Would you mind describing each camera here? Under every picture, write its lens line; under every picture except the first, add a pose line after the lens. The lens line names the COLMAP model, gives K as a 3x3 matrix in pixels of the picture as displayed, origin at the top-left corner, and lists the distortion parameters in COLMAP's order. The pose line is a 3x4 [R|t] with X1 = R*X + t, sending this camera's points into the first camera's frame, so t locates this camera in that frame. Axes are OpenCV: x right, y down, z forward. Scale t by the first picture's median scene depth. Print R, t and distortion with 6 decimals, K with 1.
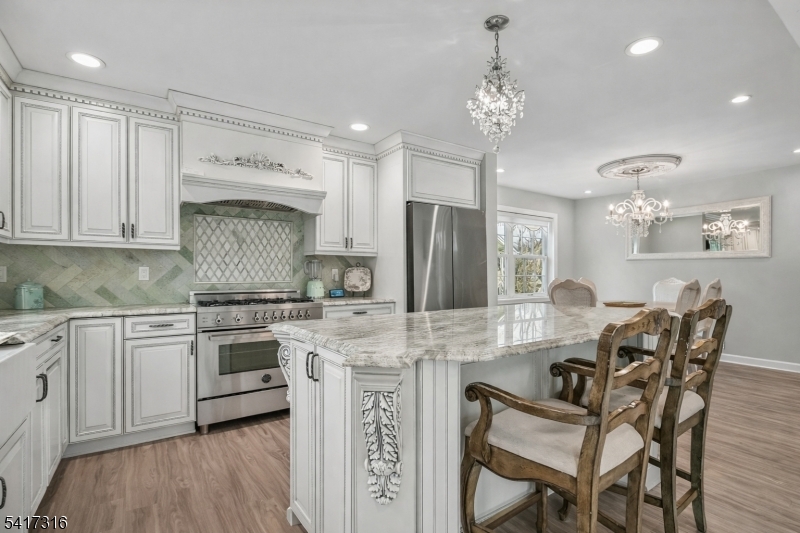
lens RADIAL K [[364.1, 0, 404.6], [0, 364.1, 274.7], [0, 0, 1]] dist [0.026458, 0.000992]
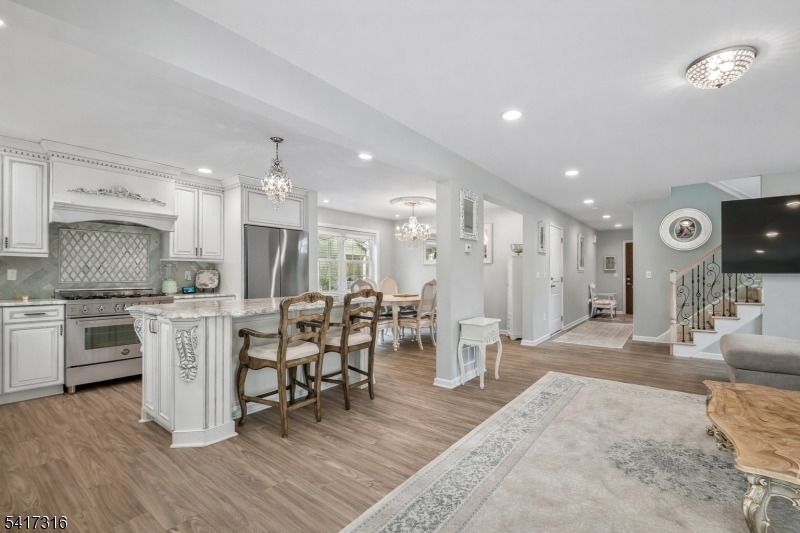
lens RADIAL K [[354.3, 0, 403.4], [0, 354.3, 271.8], [0, 0, 1]] dist [0.002048, -0.002700]
pose [[0.953783, 0.004320, 0.300464, 0.192633], [-0.003116, 0.999985, -0.004486, -0.012509], [-0.300479, 0.003342, 0.953783, -0.515658]]
